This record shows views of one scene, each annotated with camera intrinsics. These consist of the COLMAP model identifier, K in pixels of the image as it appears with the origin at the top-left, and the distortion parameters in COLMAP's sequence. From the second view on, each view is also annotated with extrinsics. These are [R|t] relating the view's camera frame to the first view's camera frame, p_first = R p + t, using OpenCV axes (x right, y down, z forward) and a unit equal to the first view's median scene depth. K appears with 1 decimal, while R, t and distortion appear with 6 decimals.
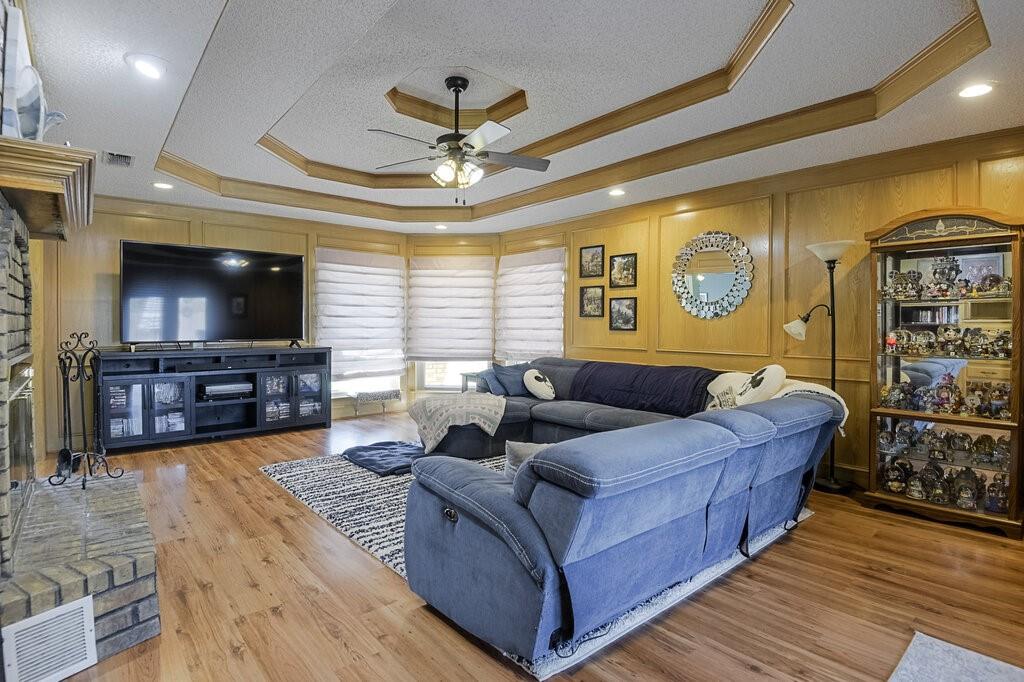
lens RADIAL K [[506.1, 0, 512.0], [0, 506.1, 341.0], [0, 0, 1]] dist [0.000030, -0.000724]
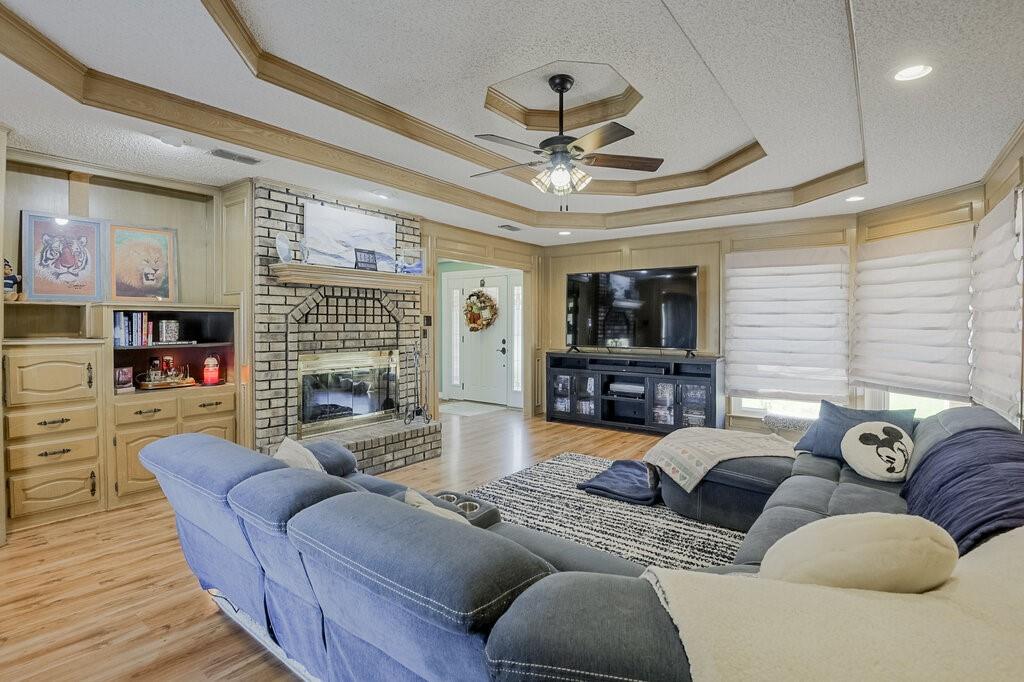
lens RADIAL K [[489.1, 0, 512.0], [0, 489.1, 341.0], [0, 0, 1]] dist [-0.024396, -0.000752]
pose [[0.216672, 0.032324, -0.975709, 0.648664], [-0.032294, 0.999142, 0.025928, -0.049389], [0.975710, 0.025892, 0.217530, 0.631208]]
